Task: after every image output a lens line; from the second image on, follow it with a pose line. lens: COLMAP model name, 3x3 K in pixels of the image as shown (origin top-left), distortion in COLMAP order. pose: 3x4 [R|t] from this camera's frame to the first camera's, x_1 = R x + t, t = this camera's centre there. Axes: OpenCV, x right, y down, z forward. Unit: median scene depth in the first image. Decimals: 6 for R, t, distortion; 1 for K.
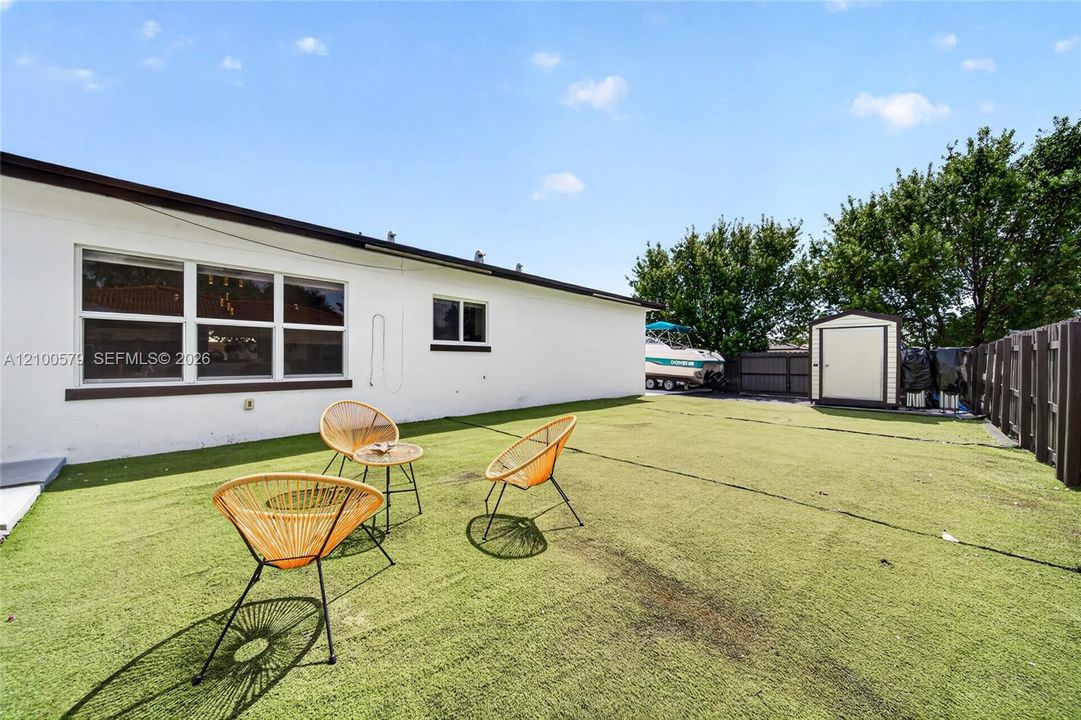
lens RADIAL K [[382.8, 0, 553.8], [0, 382.8, 355.6], [0, 0, 1]] dist [0.002737, 0.000137]
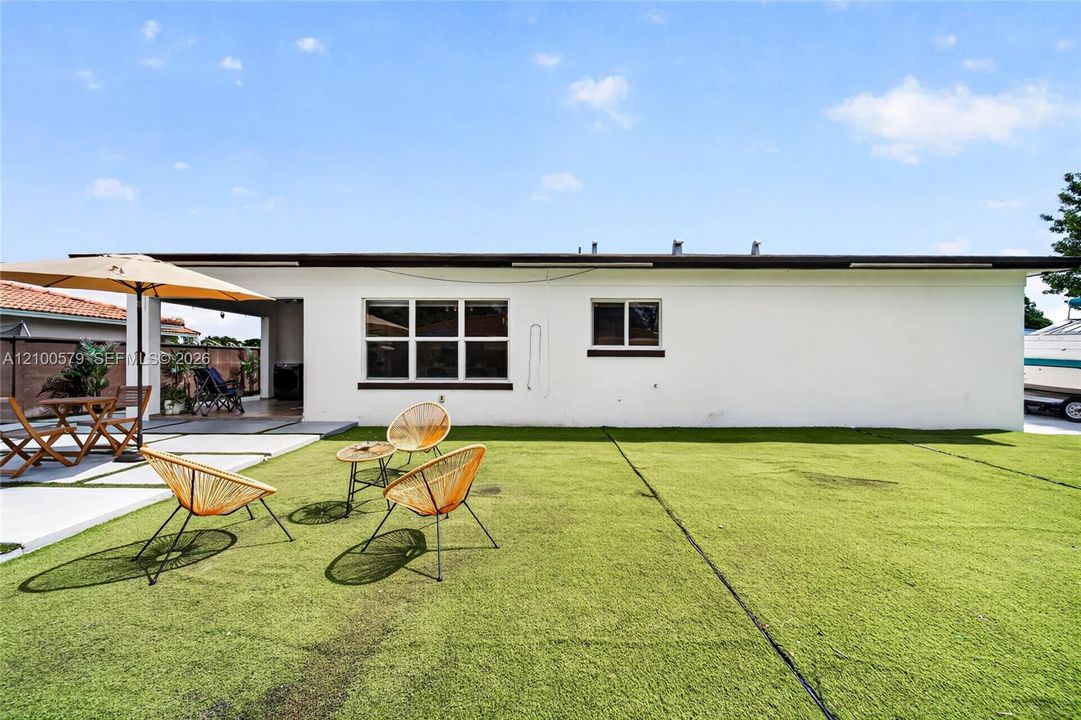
lens RADIAL K [[382.8, 0, 553.8], [0, 382.8, 355.6], [0, 0, 1]] dist [0.002737, 0.000137]
pose [[0.667270, -0.023312, -0.744451, 0.417450], [0.007478, 0.999669, -0.024601, 0.009995], [0.744778, 0.010848, 0.667224, 0.344964]]
